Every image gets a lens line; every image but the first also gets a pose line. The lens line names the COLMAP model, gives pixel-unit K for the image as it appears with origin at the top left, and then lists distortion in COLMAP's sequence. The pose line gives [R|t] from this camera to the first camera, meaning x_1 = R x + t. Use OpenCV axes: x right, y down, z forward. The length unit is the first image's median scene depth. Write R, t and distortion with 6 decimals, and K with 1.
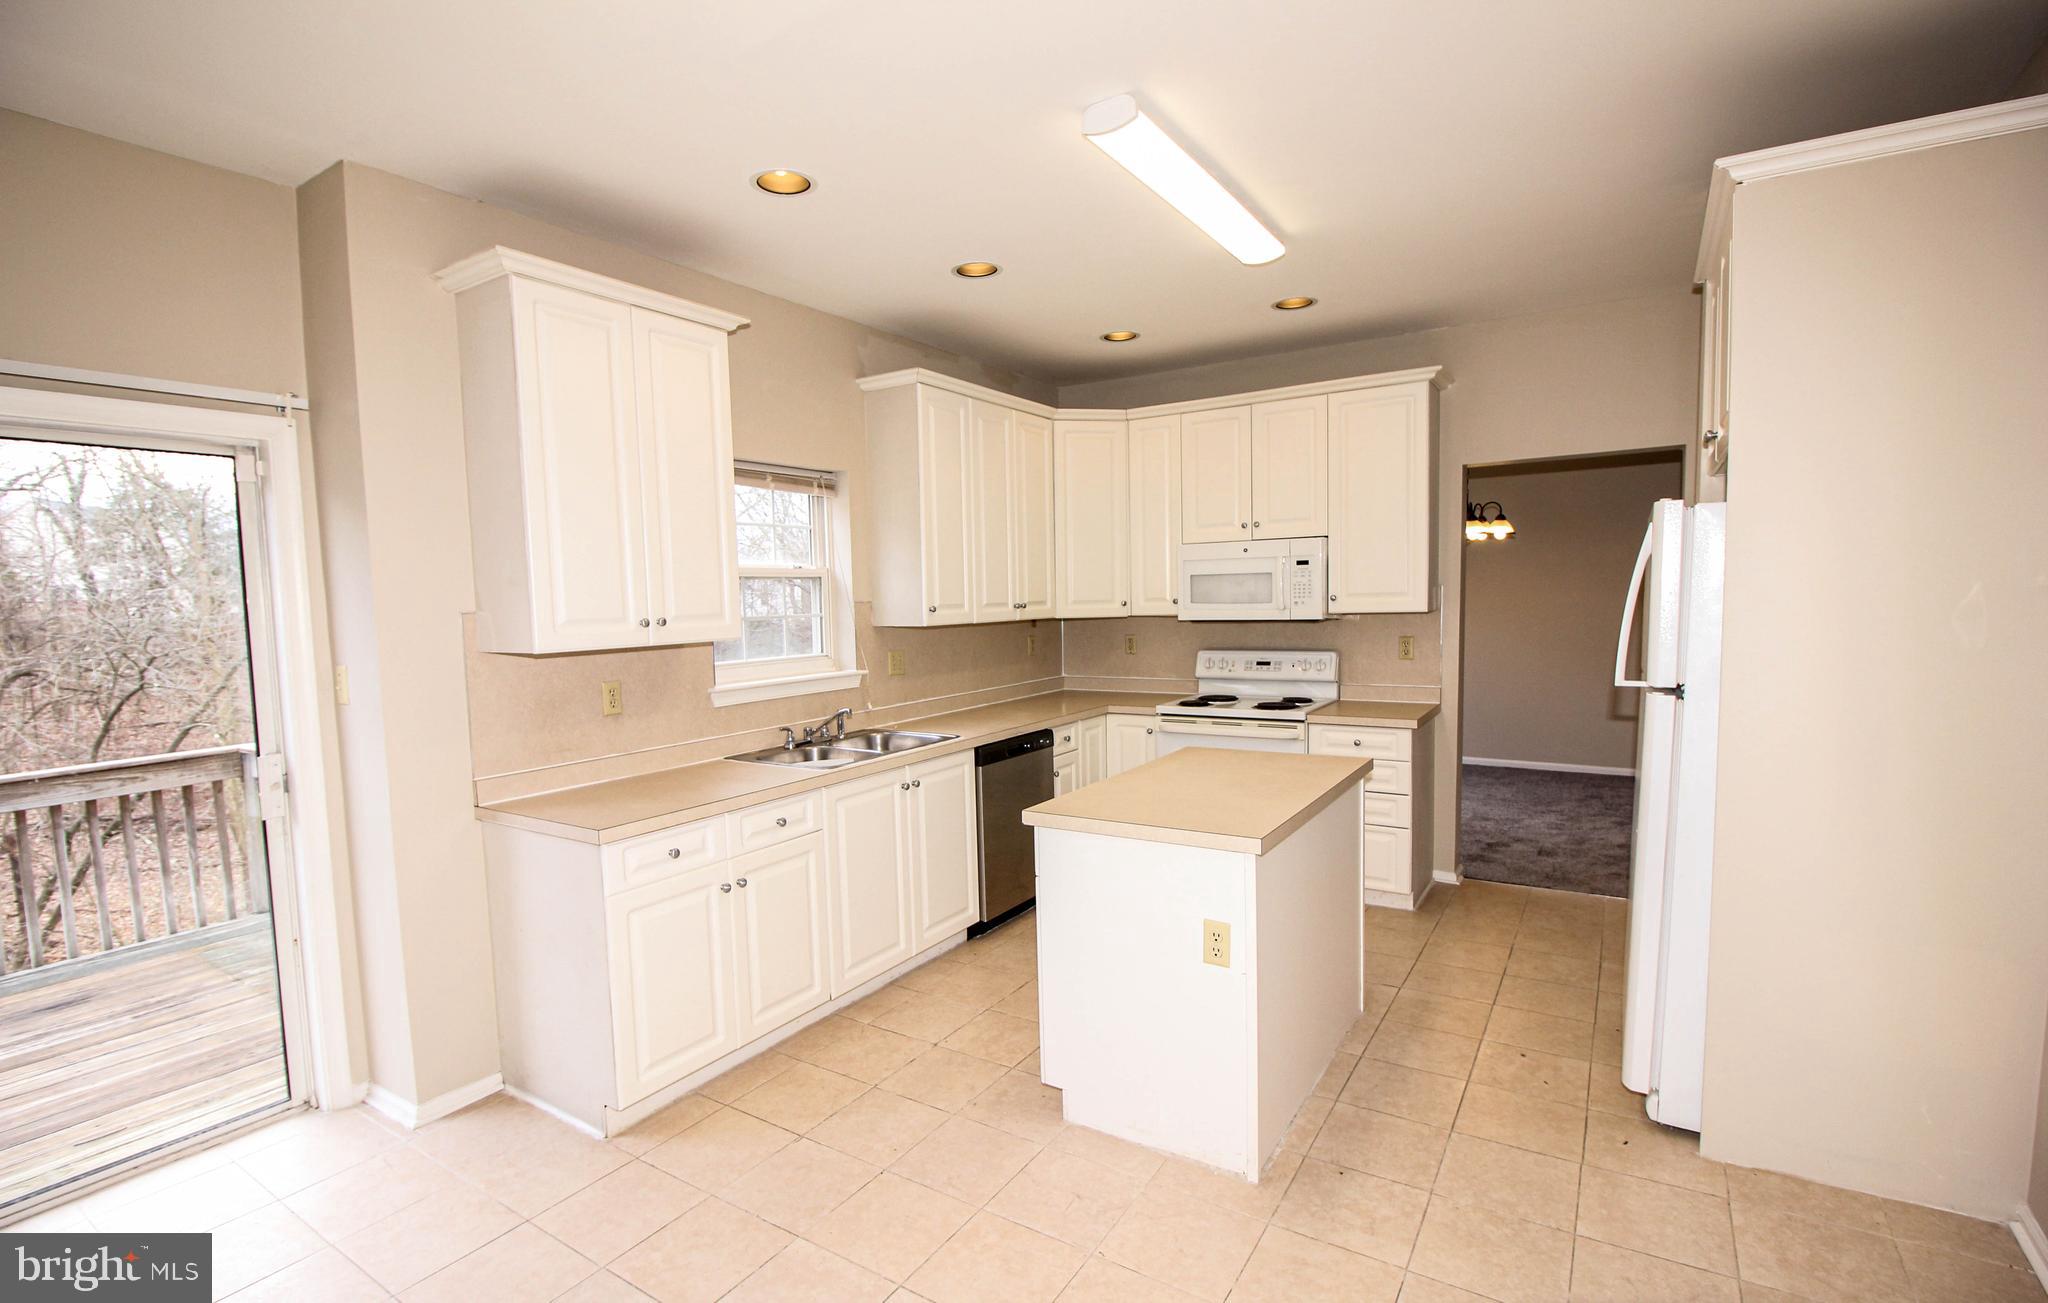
lens RADIAL K [[939.8, 0, 1007.7], [0, 939.8, 667.0], [0, 0, 1]] dist [-0.010042, -0.002323]
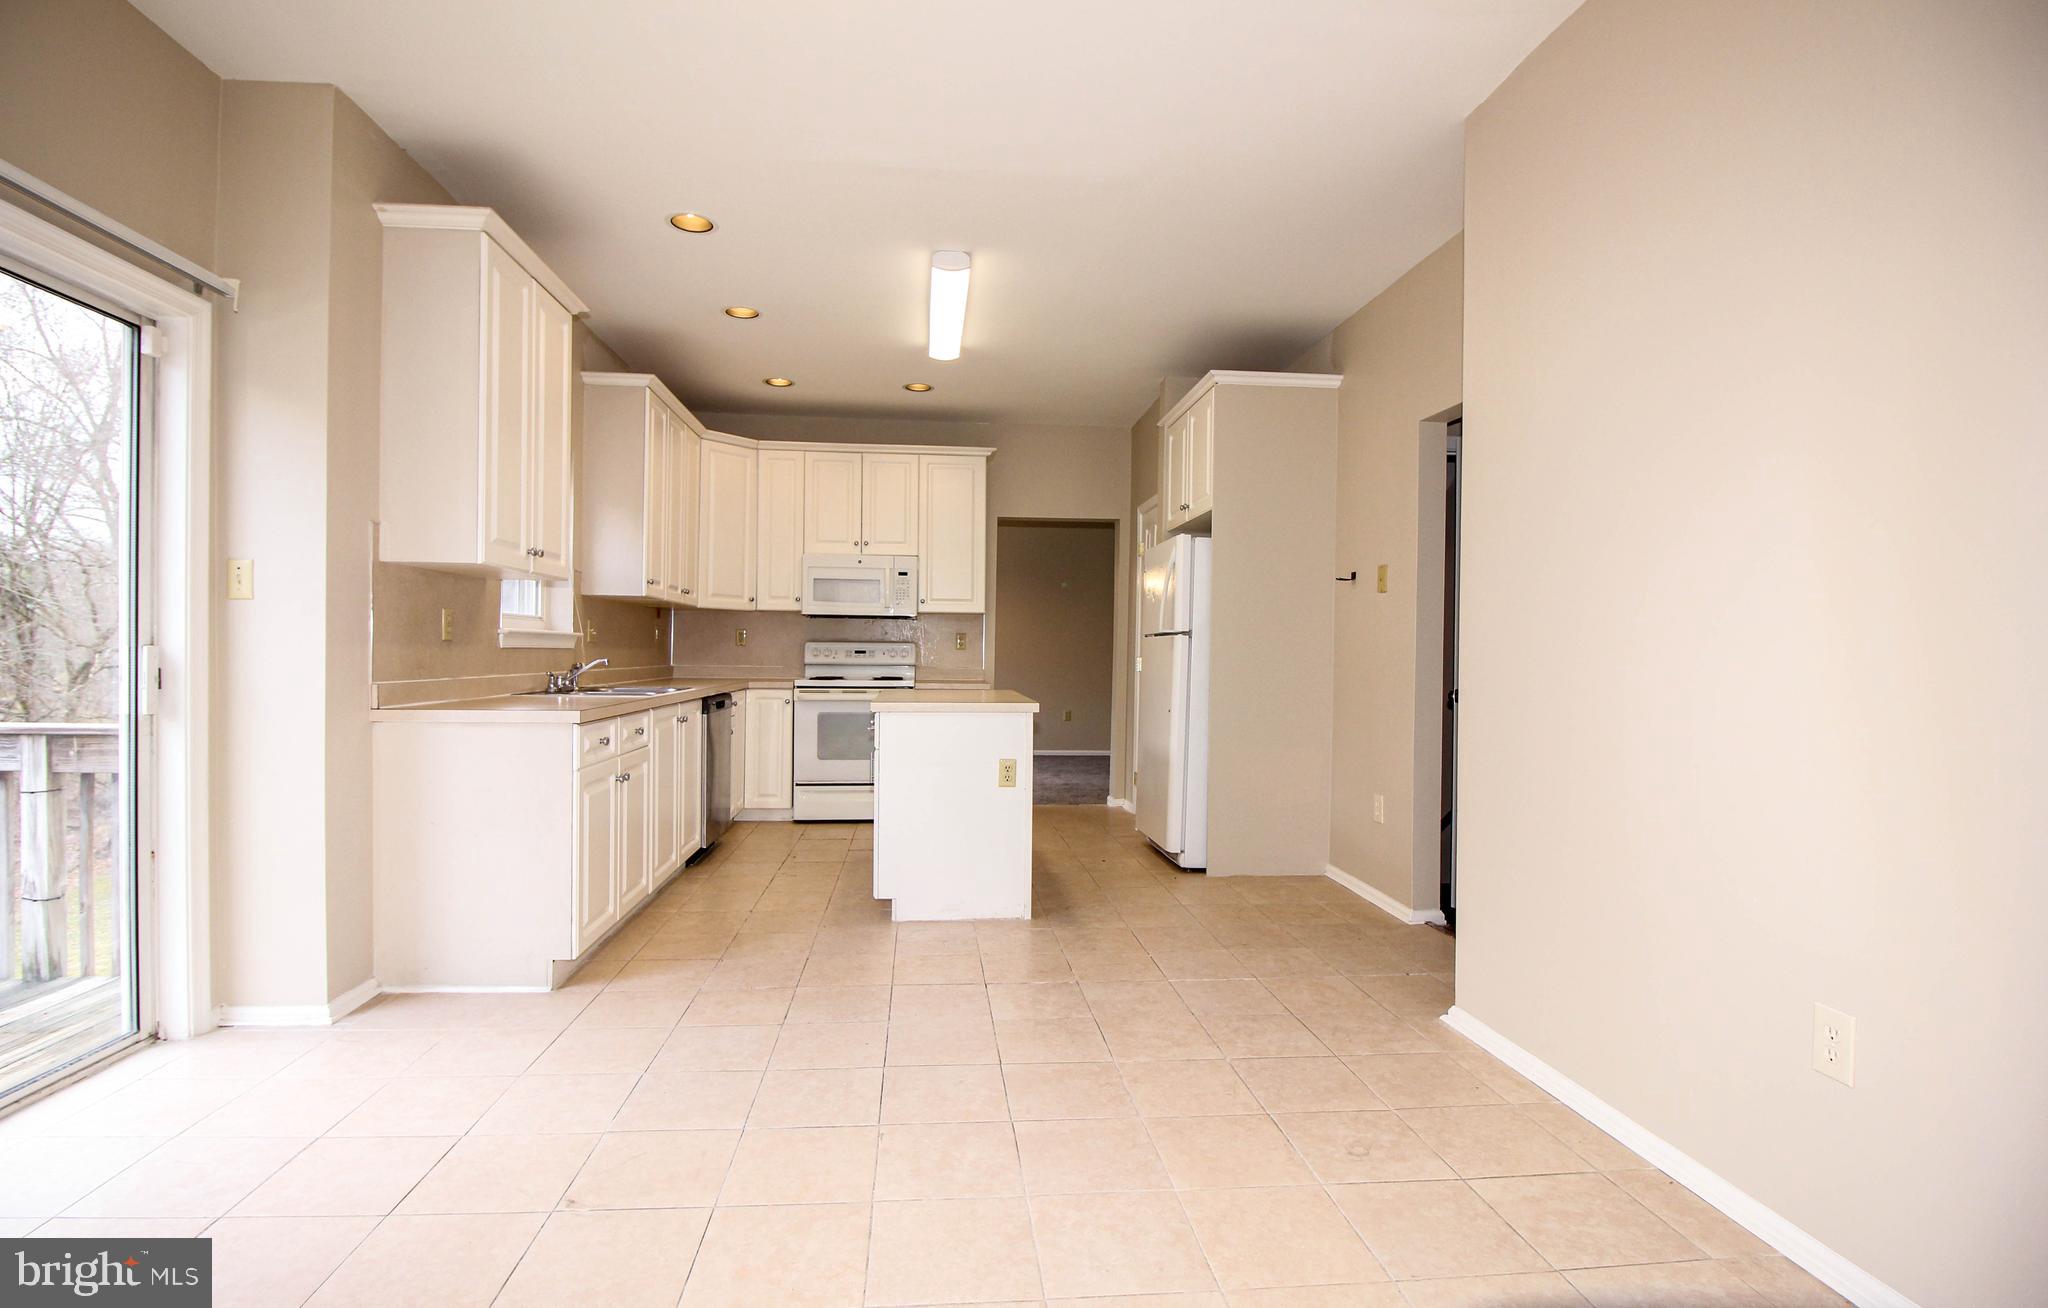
lens RADIAL K [[944.2, 0, 992.6], [0, 944.2, 653.8], [0, 0, 1]] dist [-0.011171, -0.002899]
pose [[0.789633, 0.036614, 0.612485, -0.513184], [0.012804, 0.997017, -0.076109, 0.135203], [-0.613445, 0.067941, 0.786809, -0.180302]]
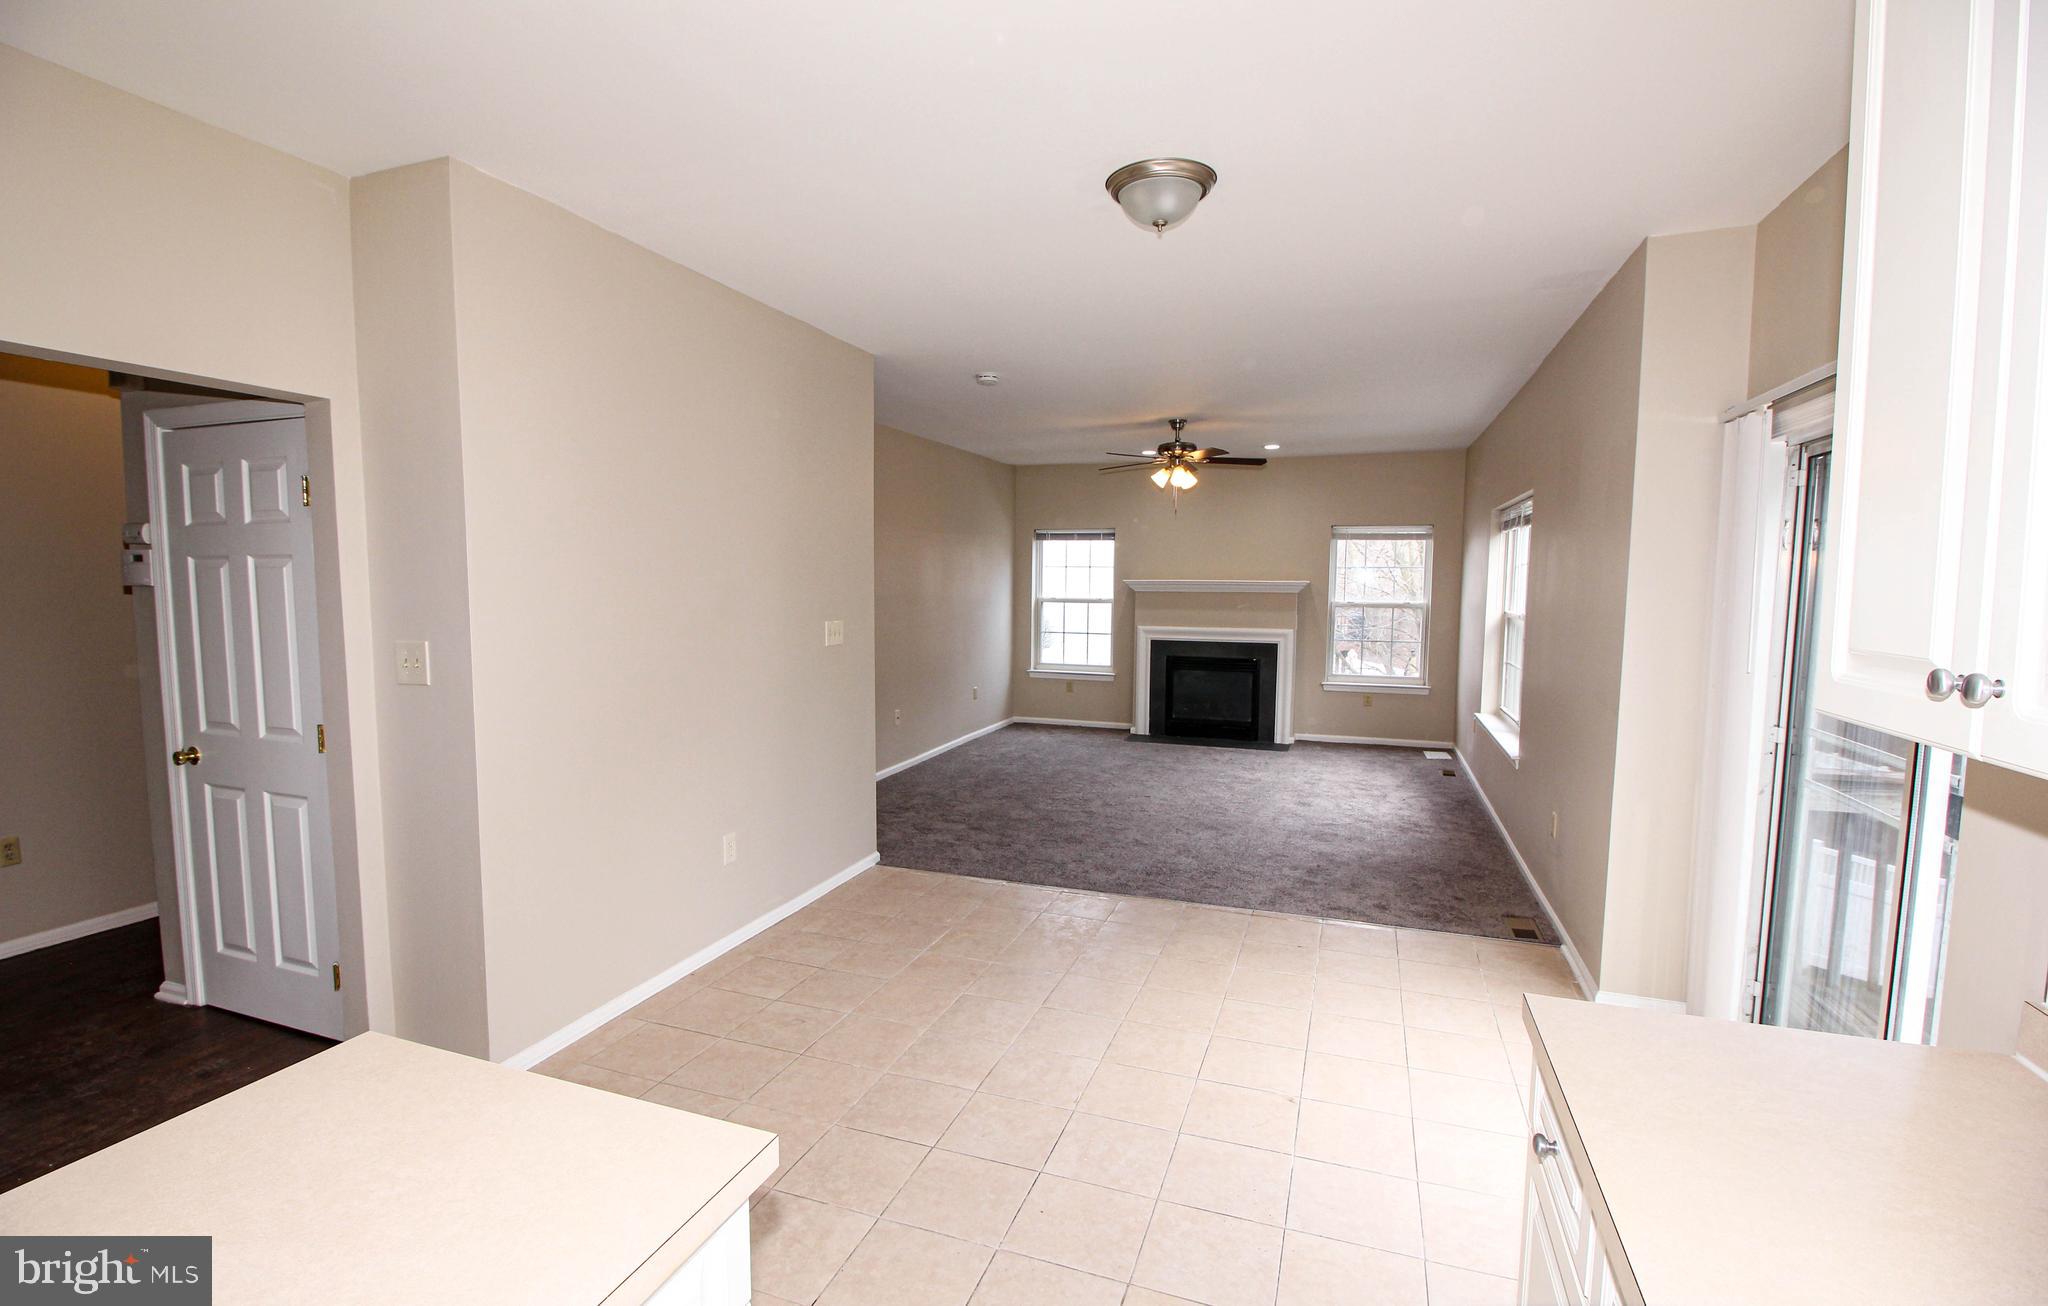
lens RADIAL K [[944.2, 0, 1005.9], [0, 944.2, 664.6], [0, 0, 1]] dist [-0.011171, -0.002899]
pose [[-0.974066, 0.040509, -0.222608, 0.001029], [0.003144, 0.986172, 0.165698, -0.086240], [0.226242, 0.160701, -0.960724, 0.982391]]
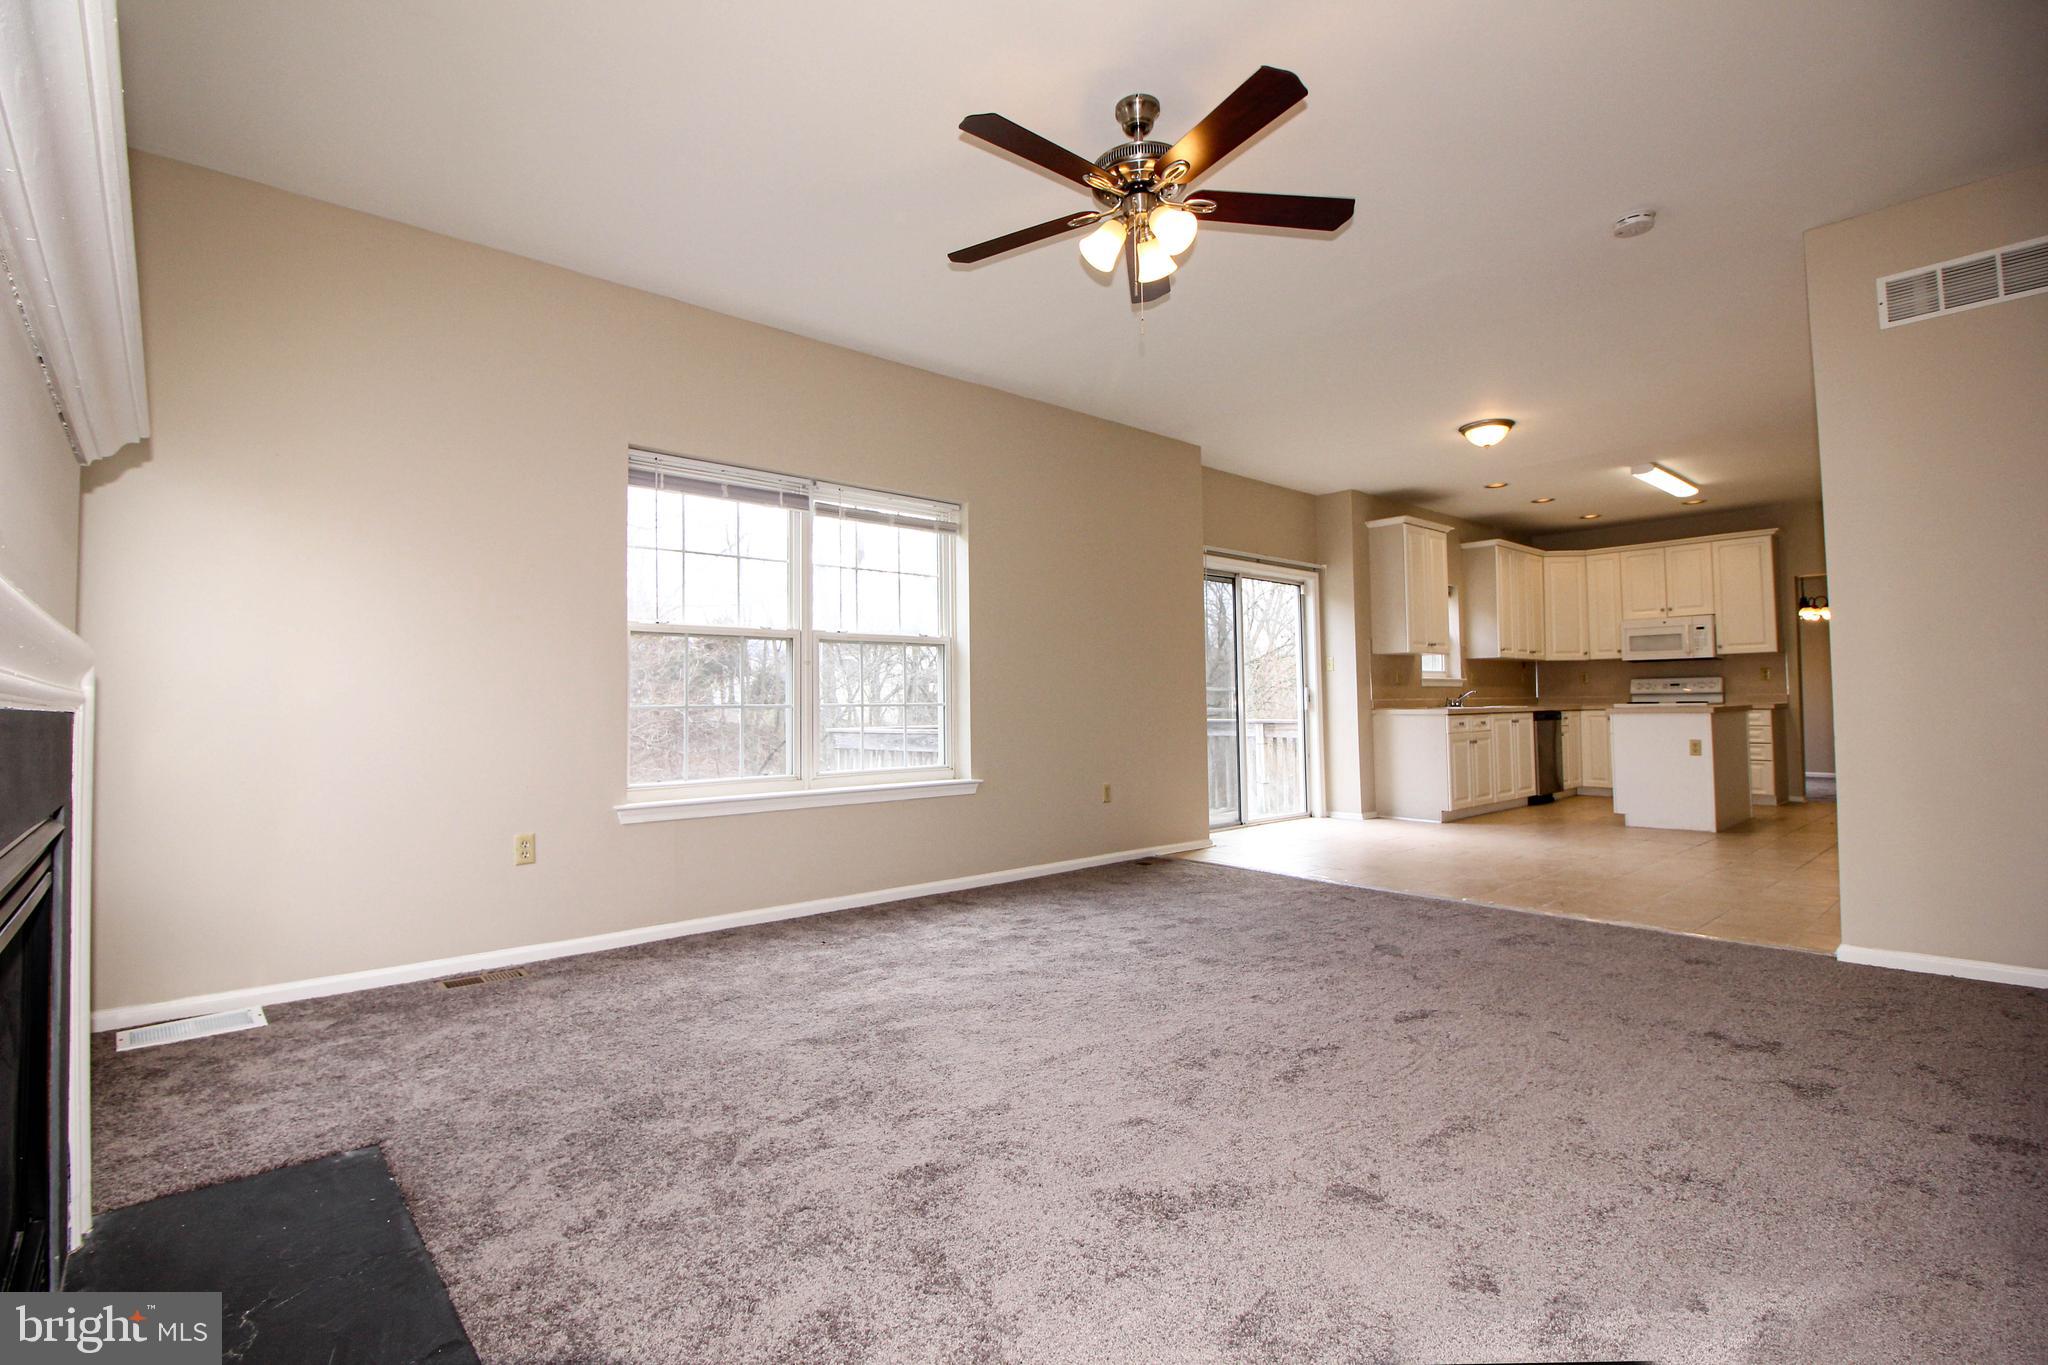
lens RADIAL K [[947.8, 0, 1004.7], [0, 947.8, 662.4], [0, 0, 1]] dist [-0.008048, -0.005056]
pose [[0.962579, 0.006116, -0.270933, -0.659339], [-0.036350, 0.993625, -0.106714, 0.265927], [0.268553, 0.112569, 0.956665, -1.506003]]
